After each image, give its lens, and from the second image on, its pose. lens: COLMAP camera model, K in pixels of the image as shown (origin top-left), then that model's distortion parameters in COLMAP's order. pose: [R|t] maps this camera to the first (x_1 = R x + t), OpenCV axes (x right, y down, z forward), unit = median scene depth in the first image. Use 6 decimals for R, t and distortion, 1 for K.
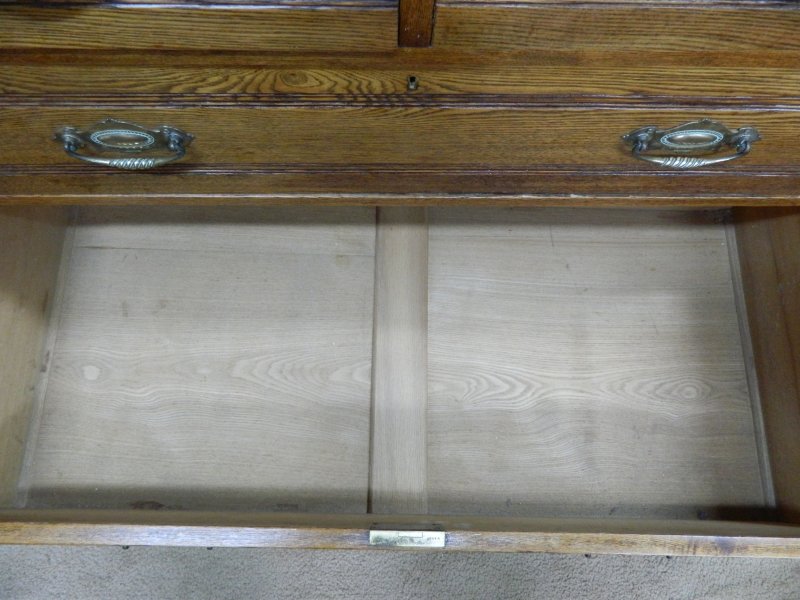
lens RADIAL K [[600.0, 0, 400.0], [0, 600.0, 300.0], [0, 0, 1]] dist [0.011040, -0.009273]
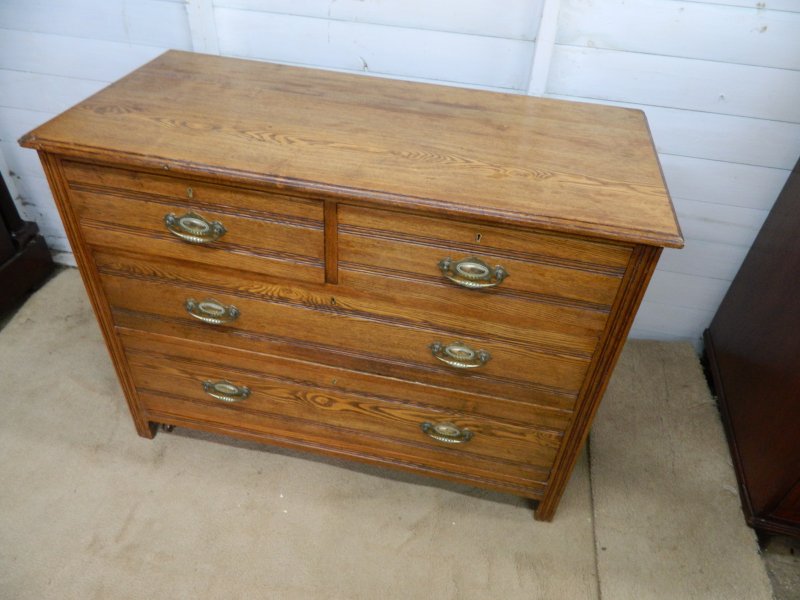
lens RADIAL K [[594.5, 0, 400.0], [0, 594.5, 300.0], [0, 0, 1]] dist [0.010759, -0.002920]
pose [[0.978490, 0.160276, -0.129882, 0.577530], [-0.204952, 0.826976, -0.523550, 0.813213], [0.023497, 0.538908, 0.842037, -0.991823]]
